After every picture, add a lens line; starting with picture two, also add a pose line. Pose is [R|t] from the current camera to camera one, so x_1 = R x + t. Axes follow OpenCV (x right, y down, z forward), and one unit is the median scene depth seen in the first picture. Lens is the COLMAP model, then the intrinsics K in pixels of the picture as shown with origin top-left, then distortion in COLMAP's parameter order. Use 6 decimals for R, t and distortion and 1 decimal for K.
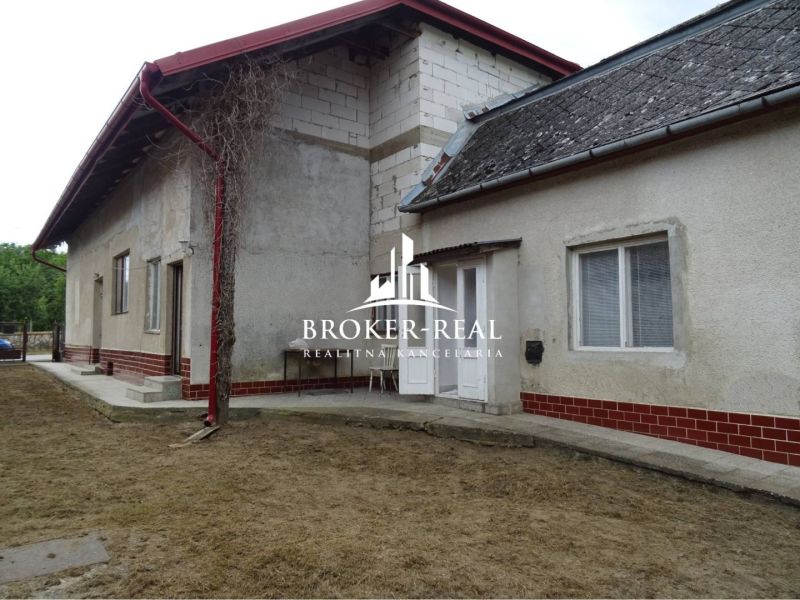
lens RADIAL K [[575.7, 0, 400.0], [0, 575.7, 300.0], [0, 0, 1]] dist [-0.006321, -0.005407]
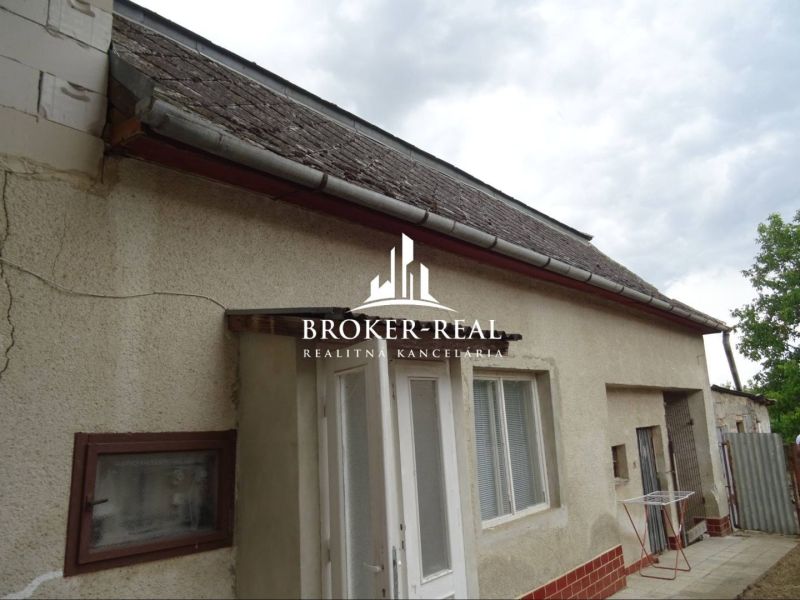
lens RADIAL K [[575.7, 0, 400.0], [0, 575.7, 300.0], [0, 0, 1]] dist [-0.006321, -0.005407]
pose [[-0.219754, 0.222054, 0.949947, -0.353954], [-0.005832, 0.973434, -0.228893, -0.016342], [-0.975538, -0.055841, -0.212621, 1.291341]]
